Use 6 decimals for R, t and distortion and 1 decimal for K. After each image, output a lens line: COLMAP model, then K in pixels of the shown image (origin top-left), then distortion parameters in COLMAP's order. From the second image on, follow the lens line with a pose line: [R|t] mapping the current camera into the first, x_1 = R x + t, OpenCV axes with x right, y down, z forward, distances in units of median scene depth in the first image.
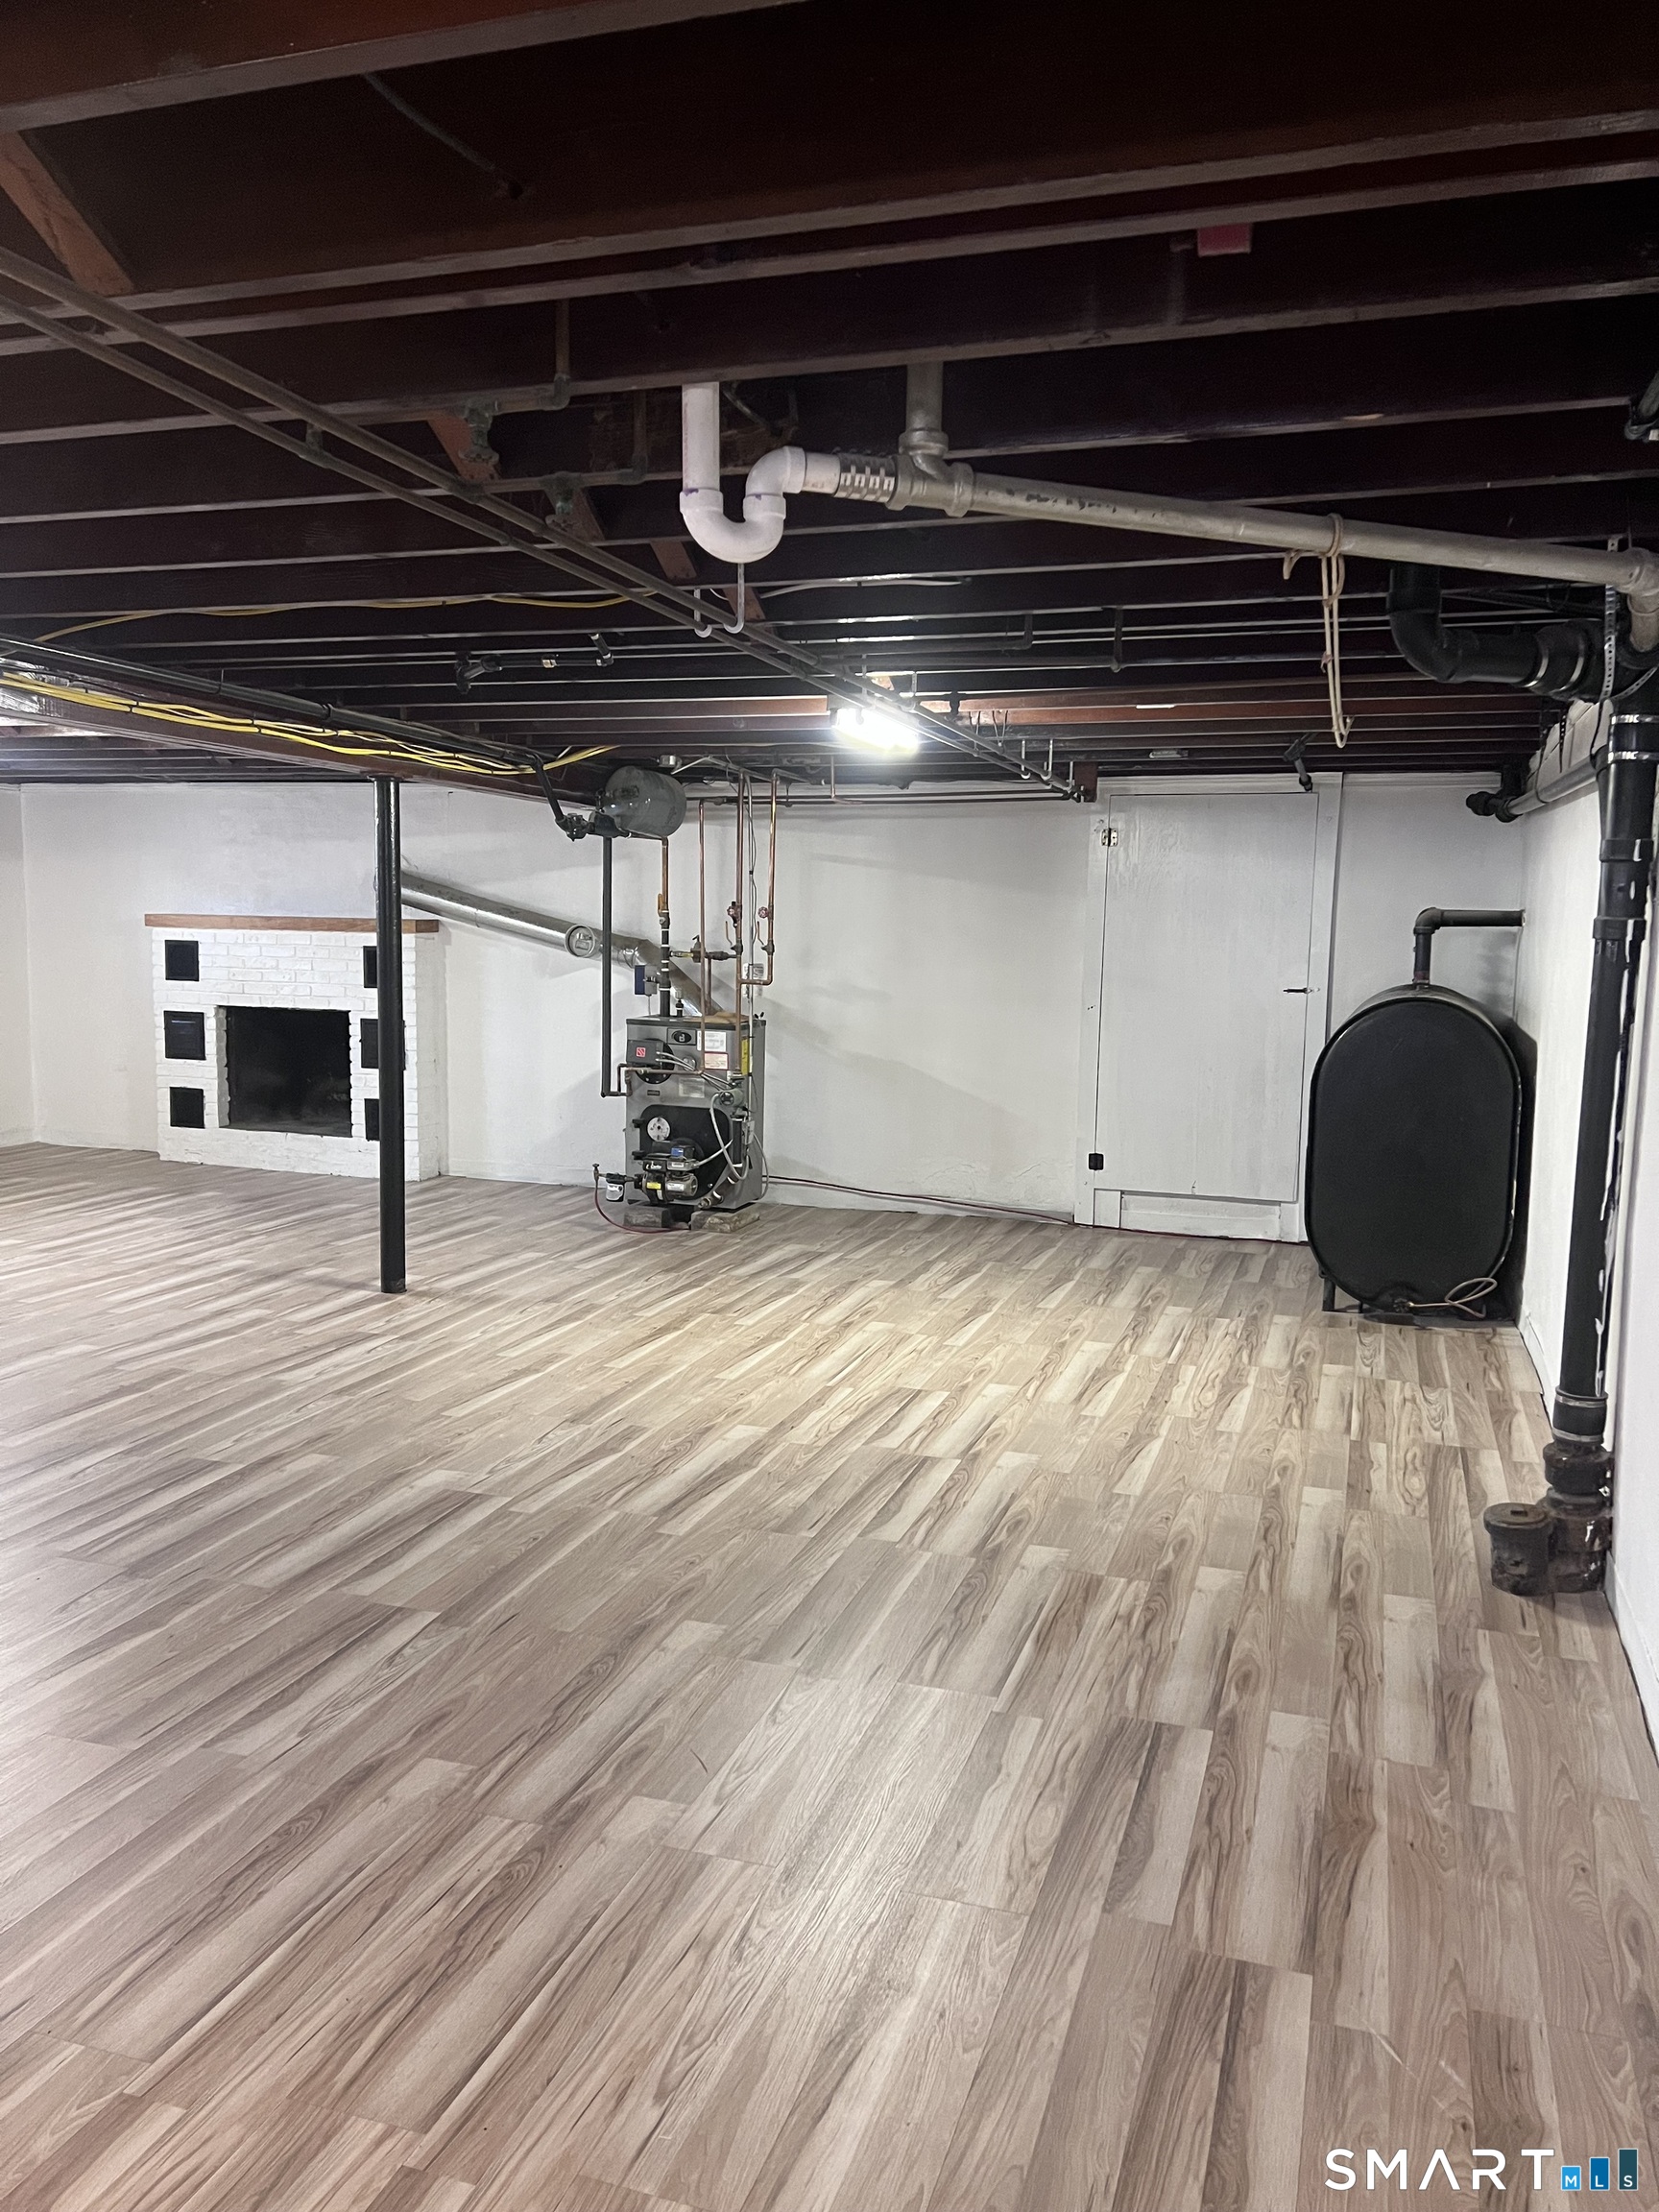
lens RADIAL K [[1657.3, 0, 827.9], [0, 1657.3, 1109.6], [0, 0, 1]] dist [0.032439, -0.001948]
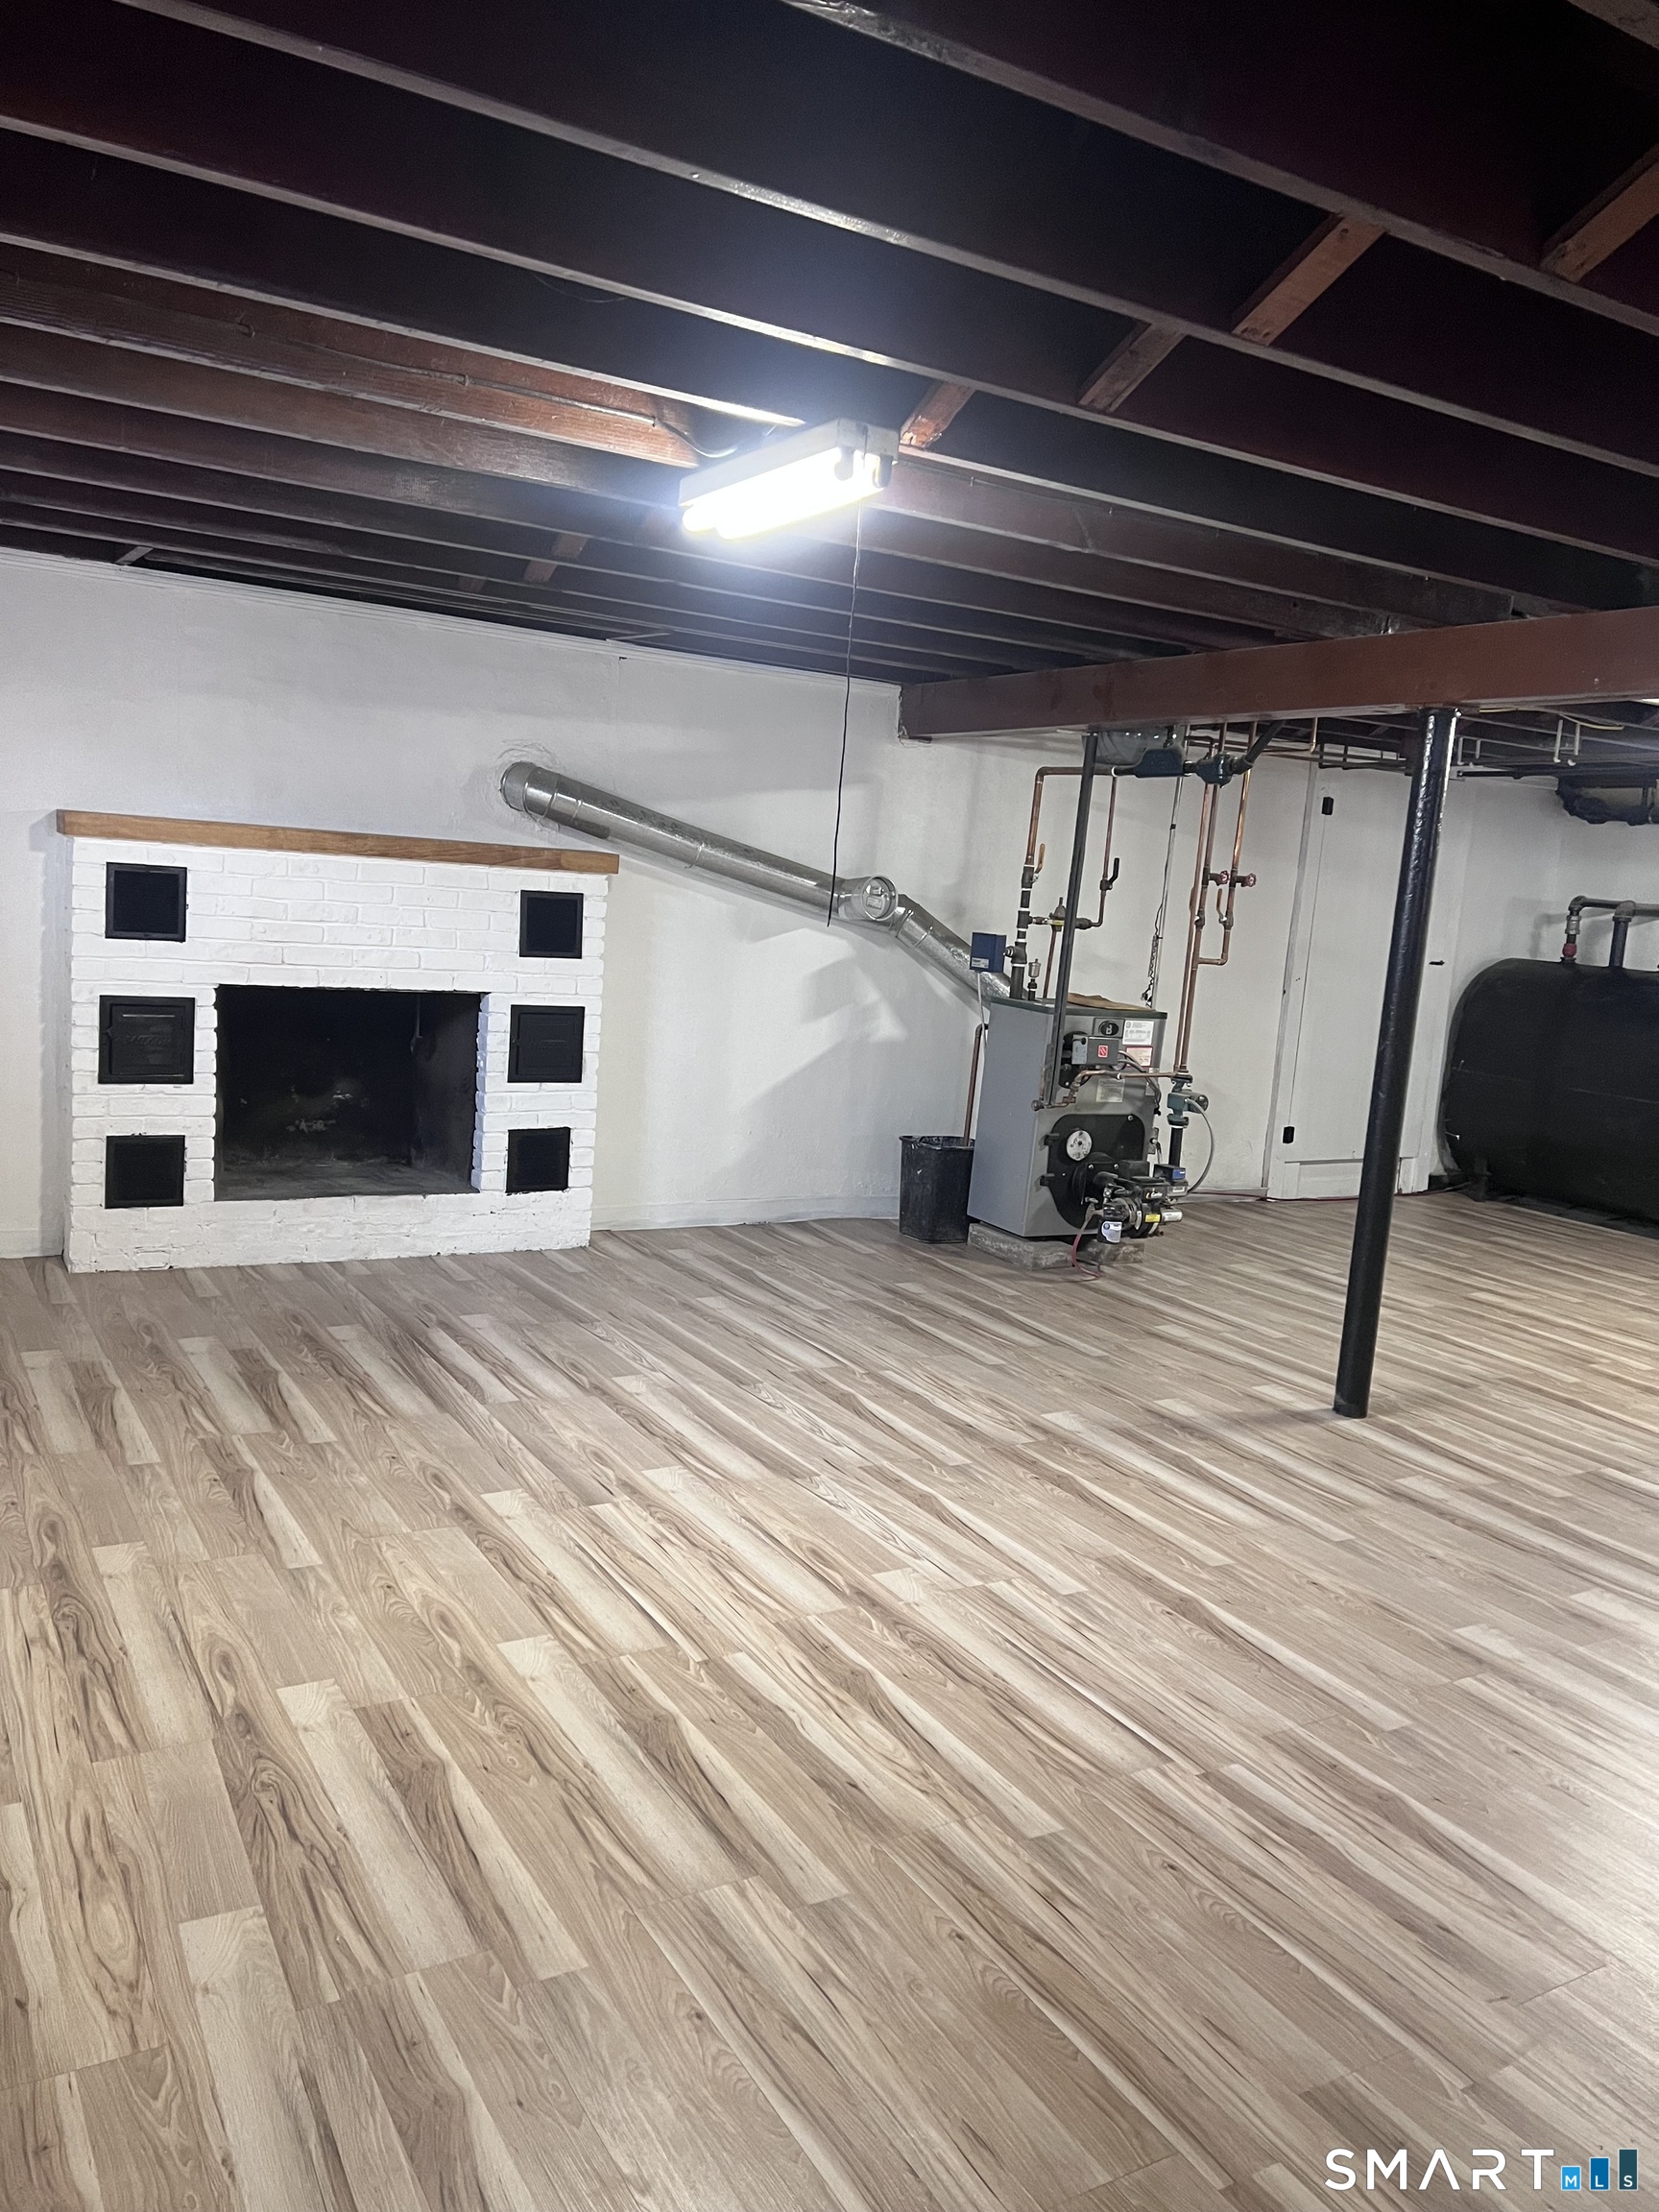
lens RADIAL K [[1657.3, 0, 826.0], [0, 1657.3, 1104.5], [0, 0, 1]] dist [0.032439, -0.001948]
pose [[0.661893, -0.074724, 0.745865, -0.671355], [0.024565, 0.996647, 0.078050, -0.062953], [-0.749196, -0.033338, 0.661509, 0.489389]]
